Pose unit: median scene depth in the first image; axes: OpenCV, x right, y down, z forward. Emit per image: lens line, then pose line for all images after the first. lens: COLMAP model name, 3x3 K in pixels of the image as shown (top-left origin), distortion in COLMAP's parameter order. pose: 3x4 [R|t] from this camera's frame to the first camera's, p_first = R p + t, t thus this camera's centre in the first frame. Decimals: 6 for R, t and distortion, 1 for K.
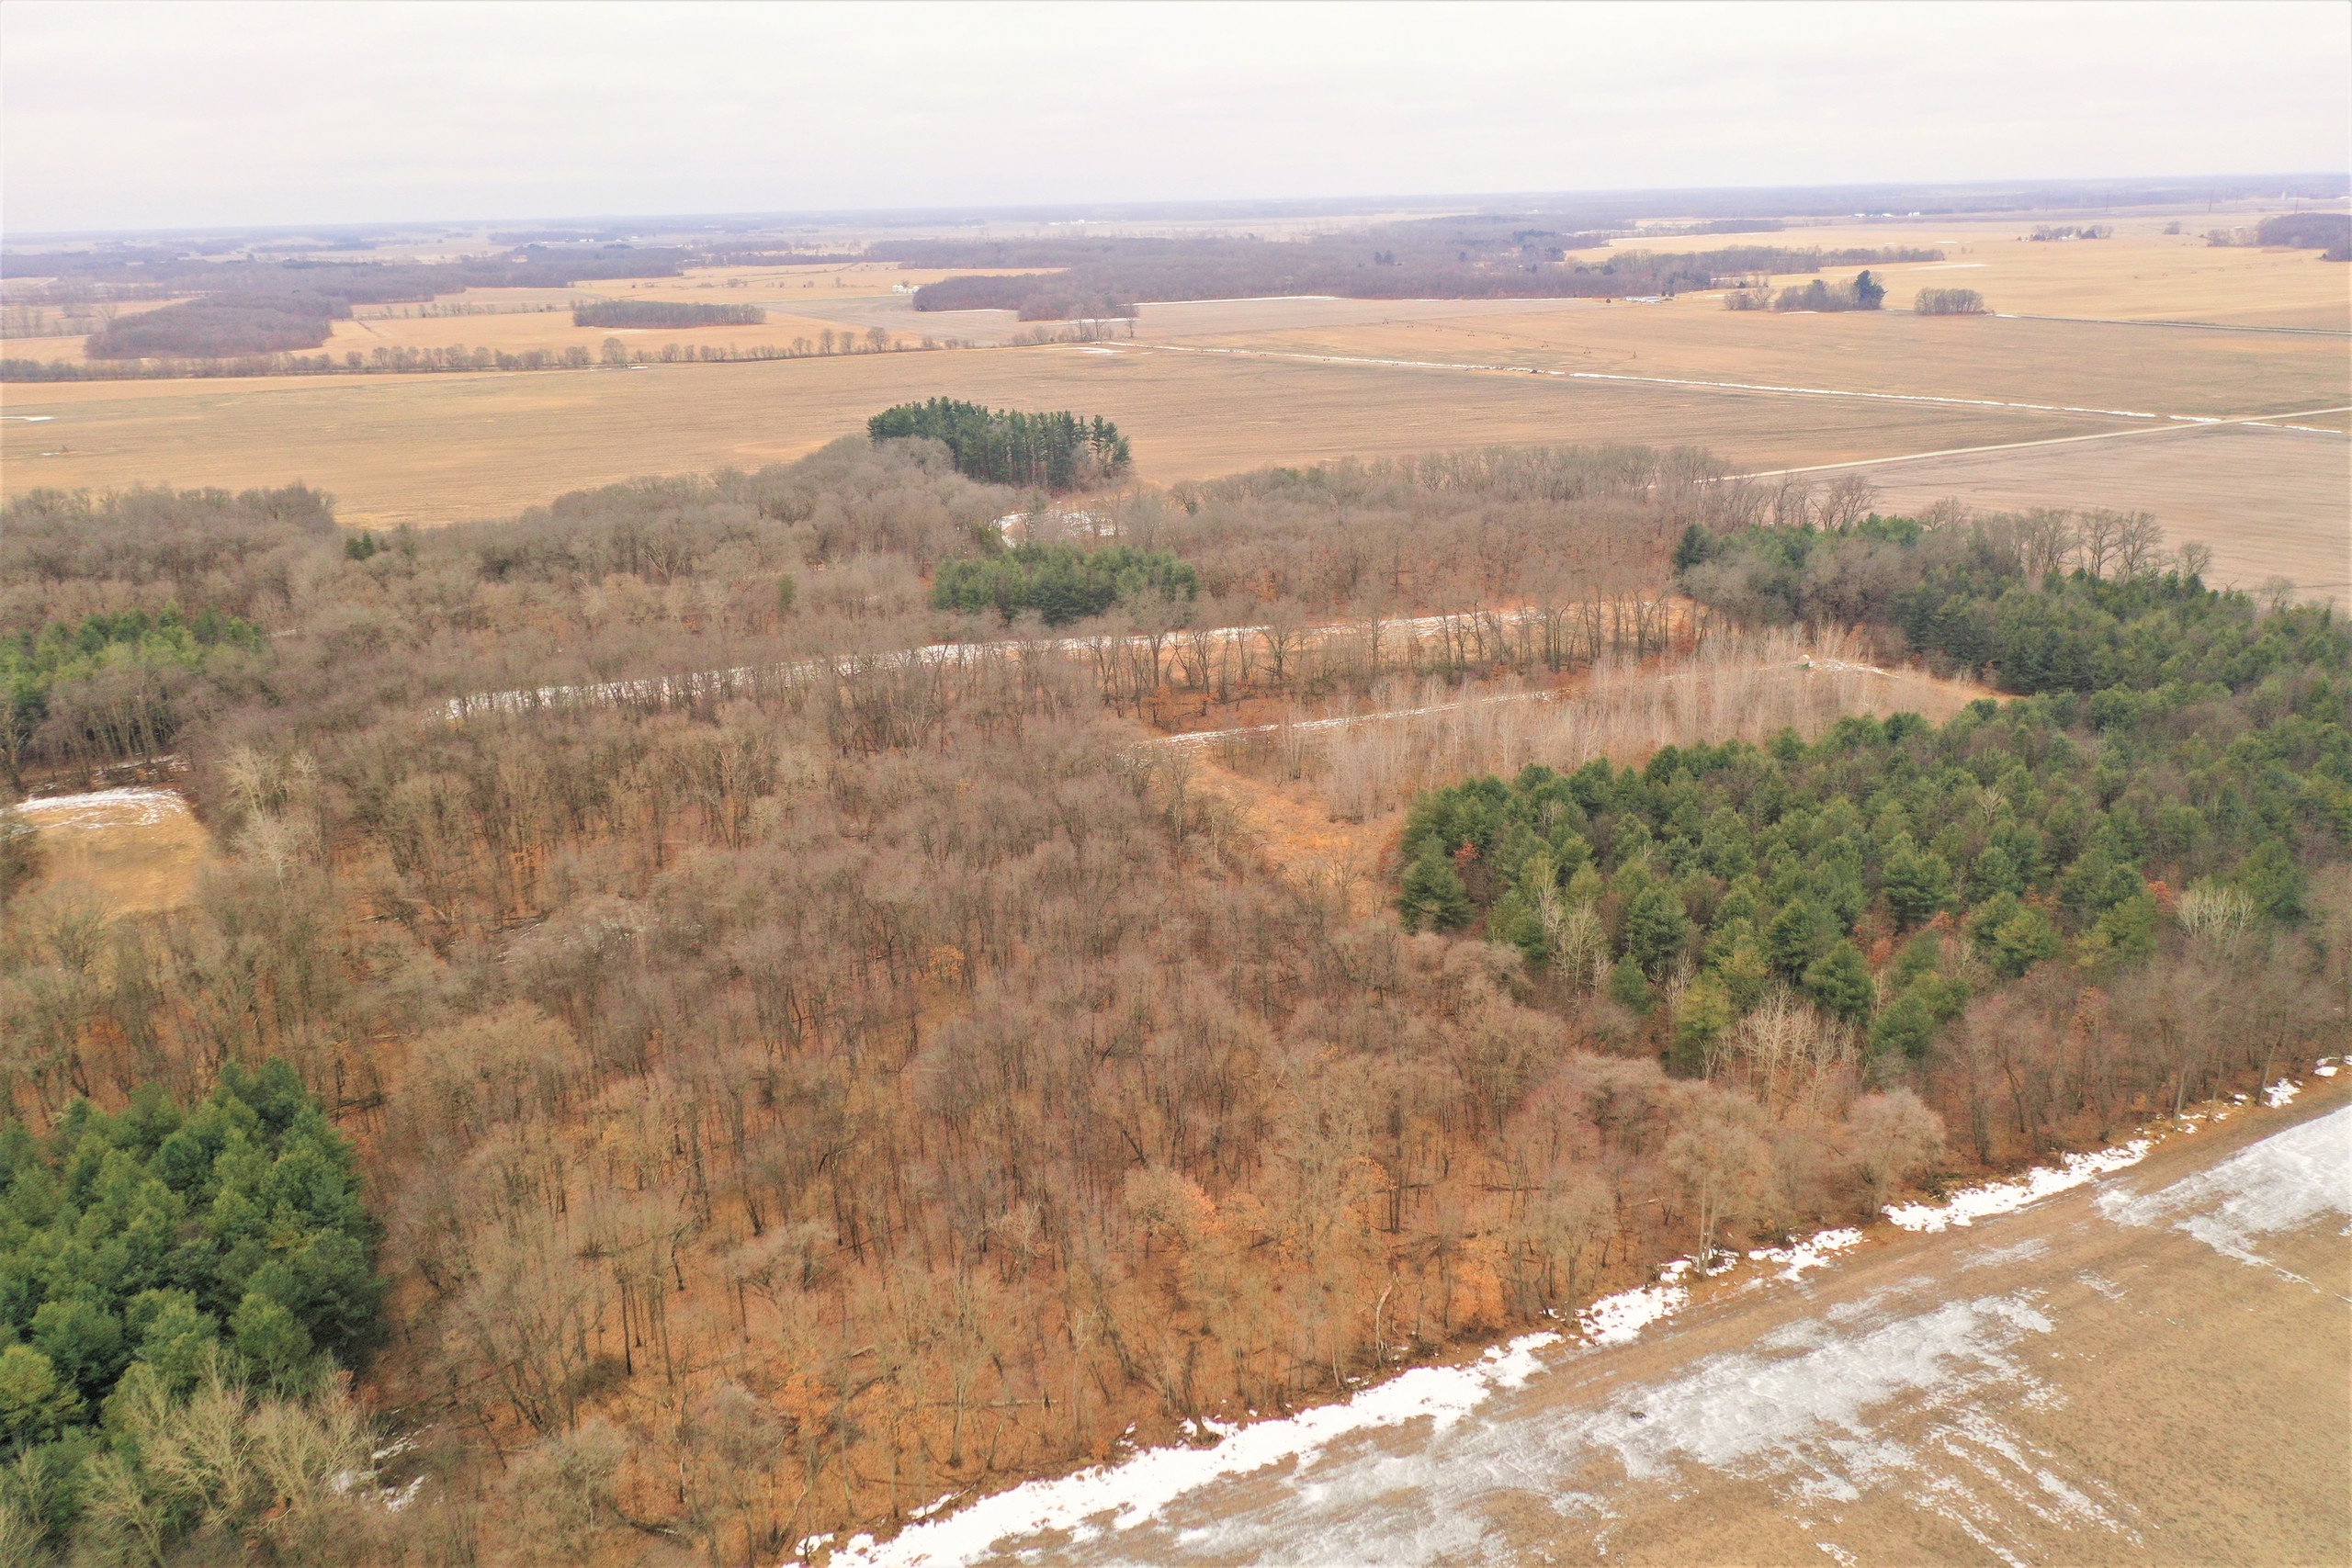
lens RADIAL K [[1843.7, 0, 1140.6], [0, 1843.7, 767.8], [0, 0, 1]] dist [-0.007734, -0.004226]
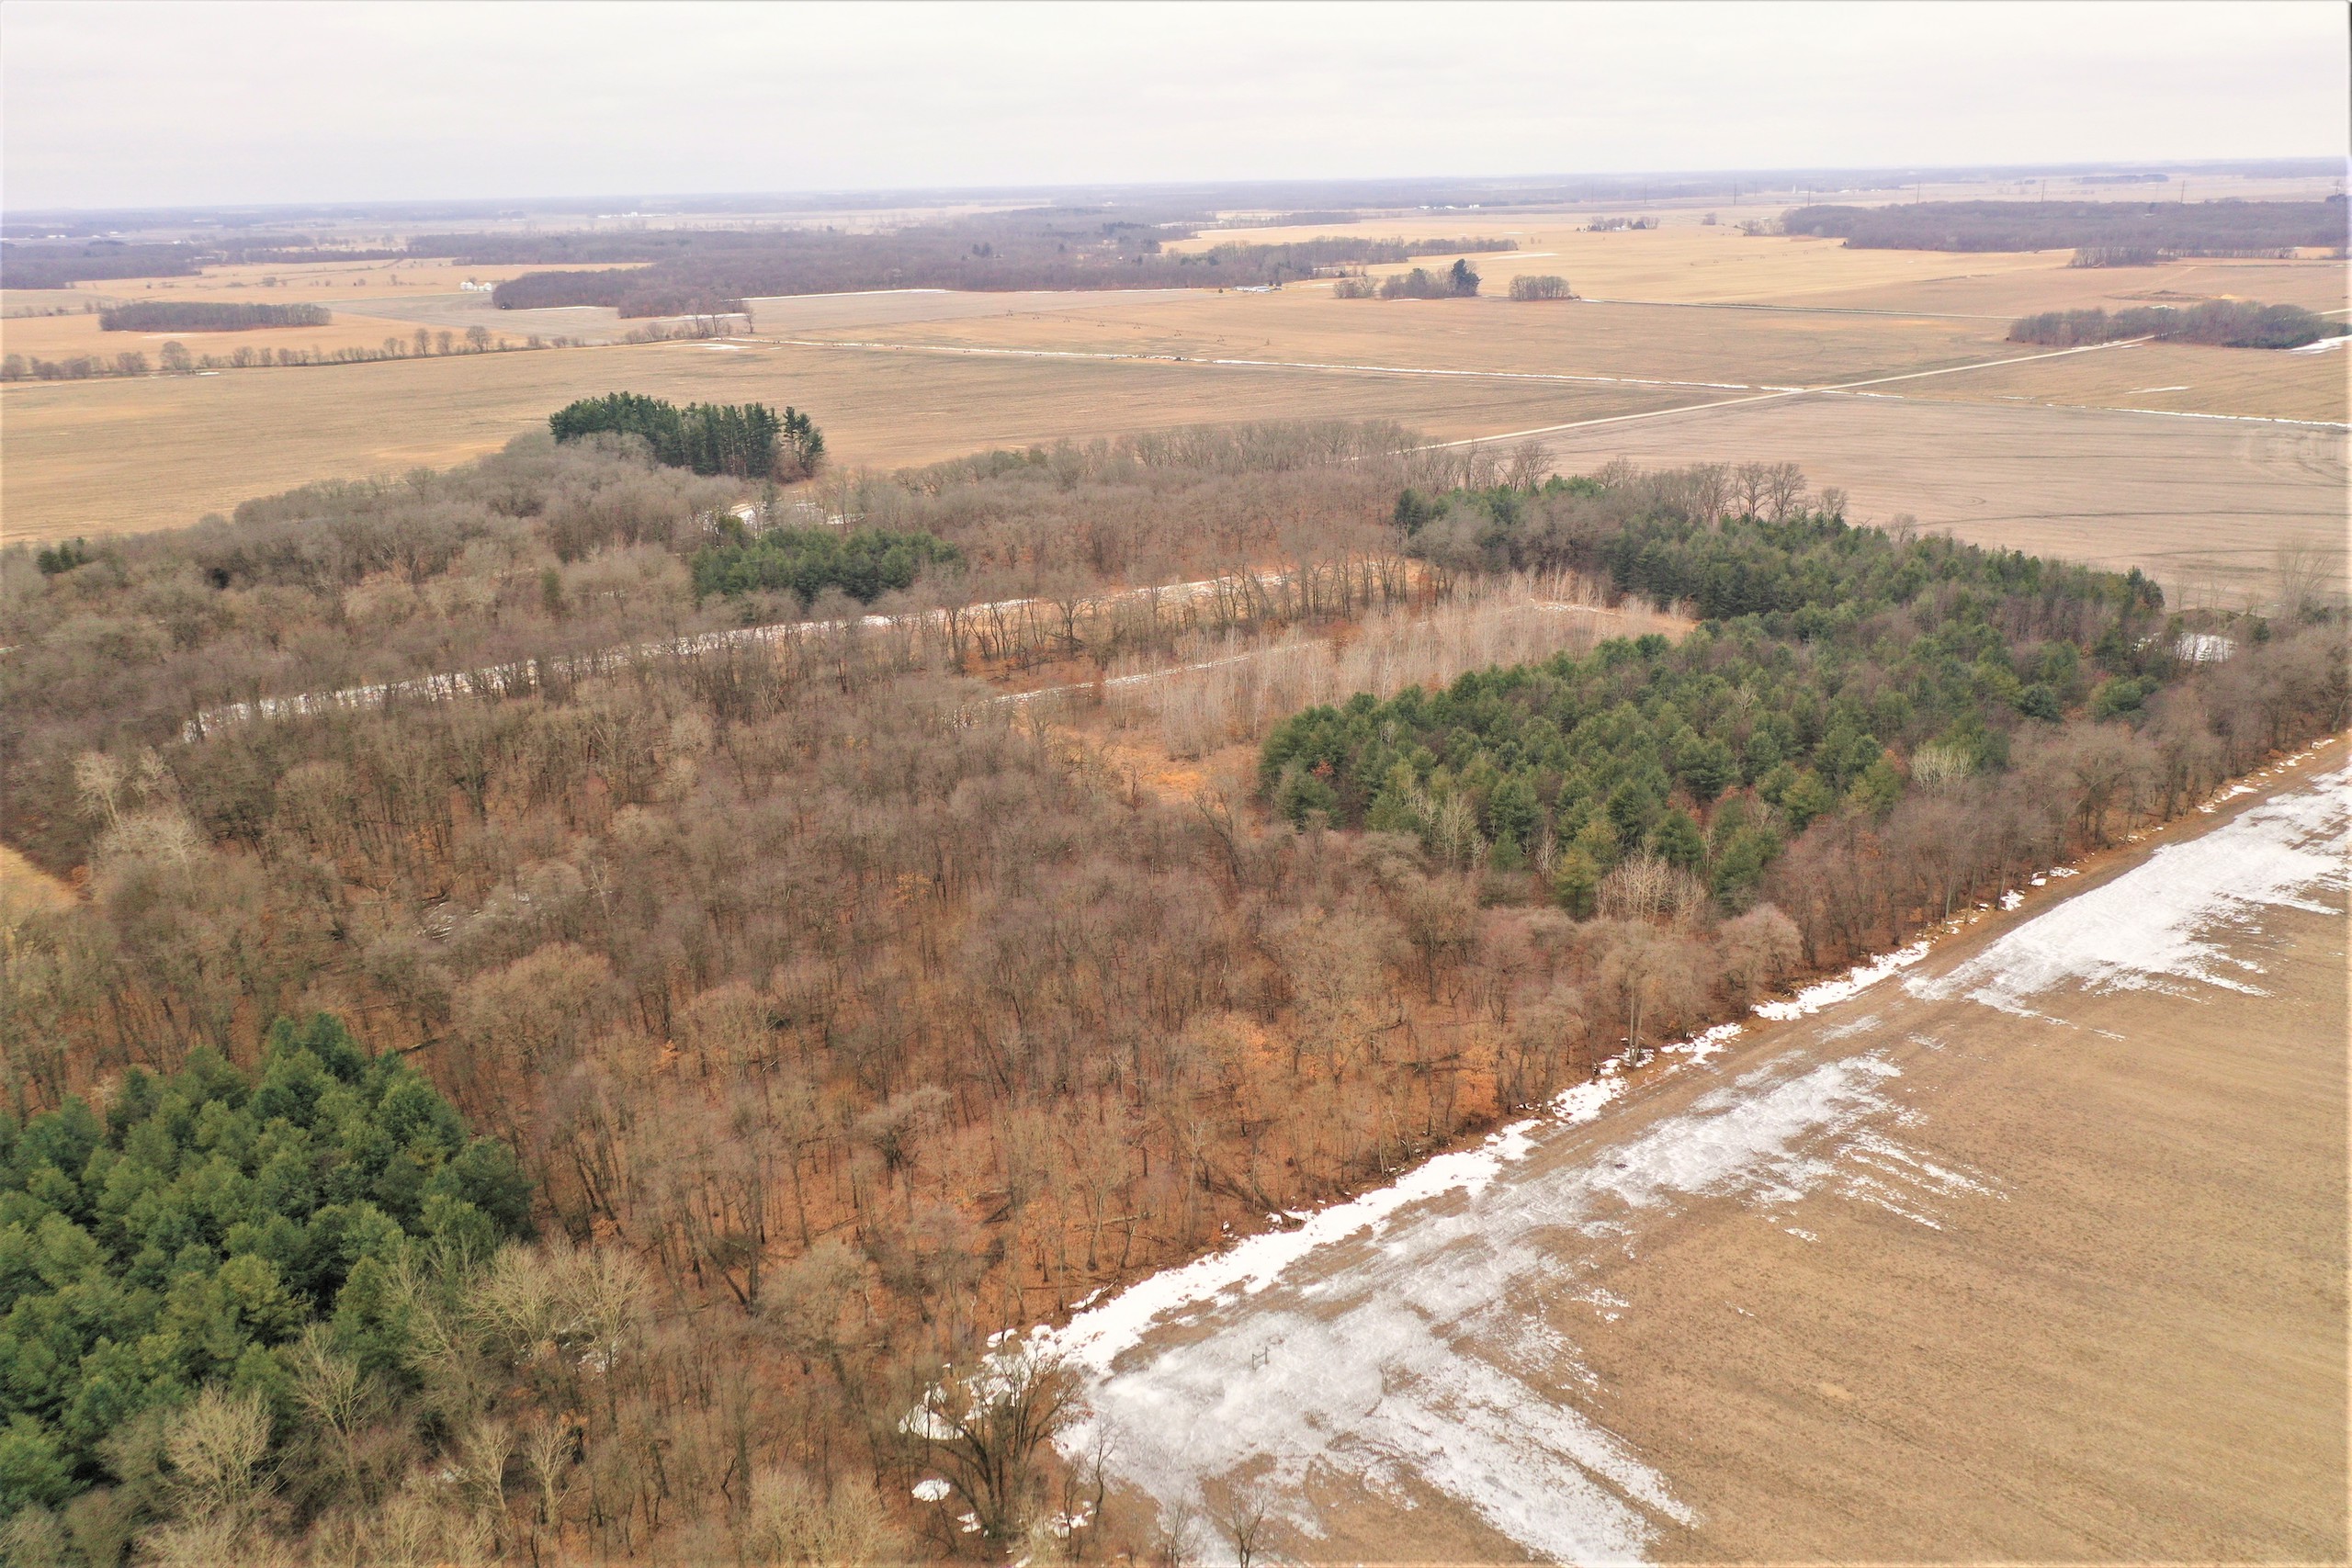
lens RADIAL K [[1904.1, 0, 1176.0], [0, 1904.1, 784.0], [0, 0, 1]] dist [-0.007941, -0.004613]
pose [[0.972104, -0.066723, 0.224861, -0.209245], [0.066112, 0.997760, 0.010251, 0.044988], [-0.225042, 0.004901, 0.974337, -0.129294]]
